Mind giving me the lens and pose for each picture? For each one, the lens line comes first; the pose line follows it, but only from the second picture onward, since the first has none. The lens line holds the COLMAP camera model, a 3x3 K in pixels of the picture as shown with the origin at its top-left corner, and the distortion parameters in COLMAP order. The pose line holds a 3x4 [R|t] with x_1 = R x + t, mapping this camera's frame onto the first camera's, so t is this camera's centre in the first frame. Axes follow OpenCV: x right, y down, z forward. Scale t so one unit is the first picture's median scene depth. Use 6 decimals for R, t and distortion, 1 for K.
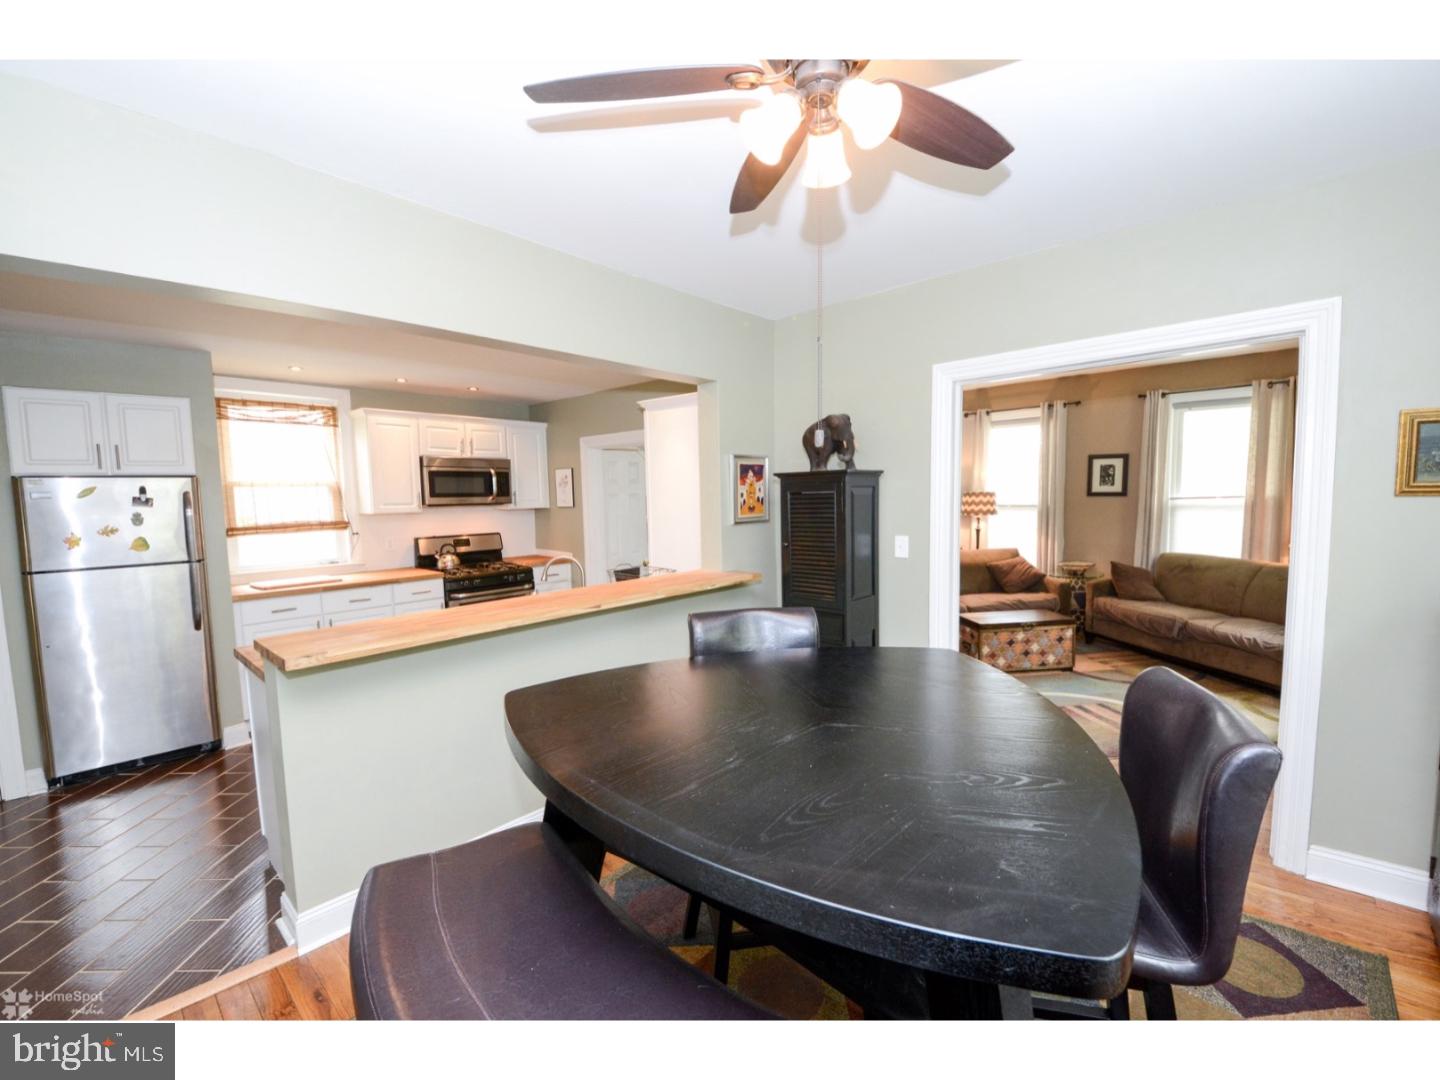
lens RADIAL K [[615.4, 0, 721.1], [0, 615.4, 545.3], [0, 0, 1]] dist [-0.003317, -0.005091]
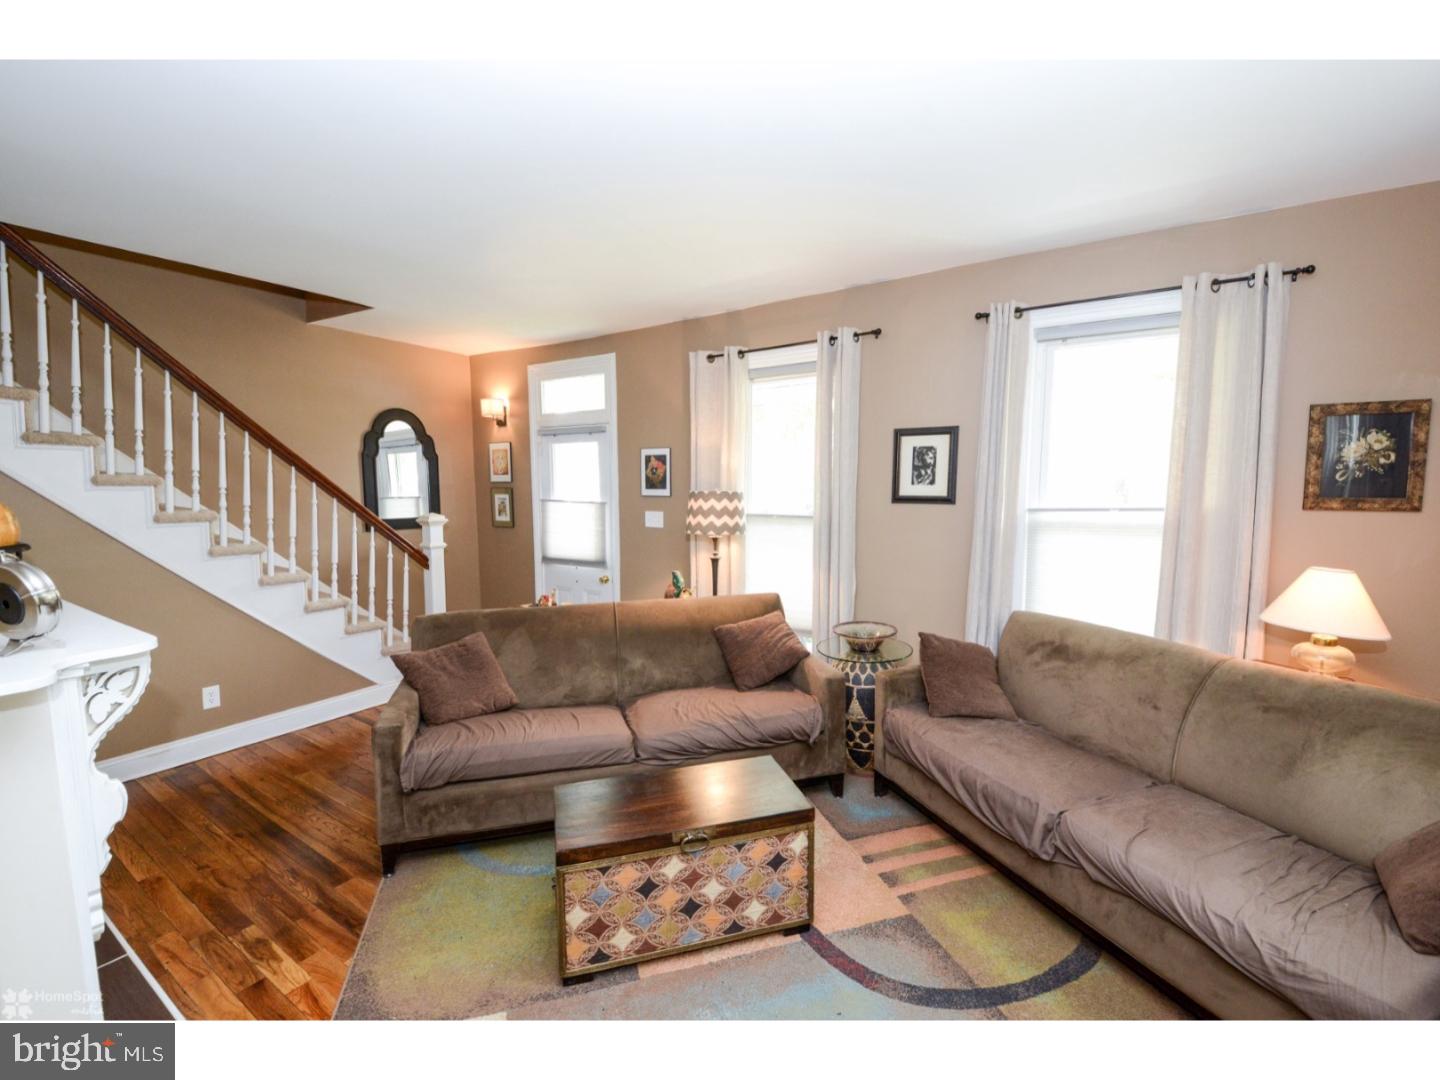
lens RADIAL K [[615.4, 0, 706.0], [0, 615.4, 547.0], [0, 0, 1]] dist [-0.003317, -0.005091]
pose [[0.988540, 0.001808, 0.150950, 0.444666], [-0.003912, 0.999899, 0.013643, -0.060188], [-0.150910, -0.014078, 0.988447, 0.610178]]
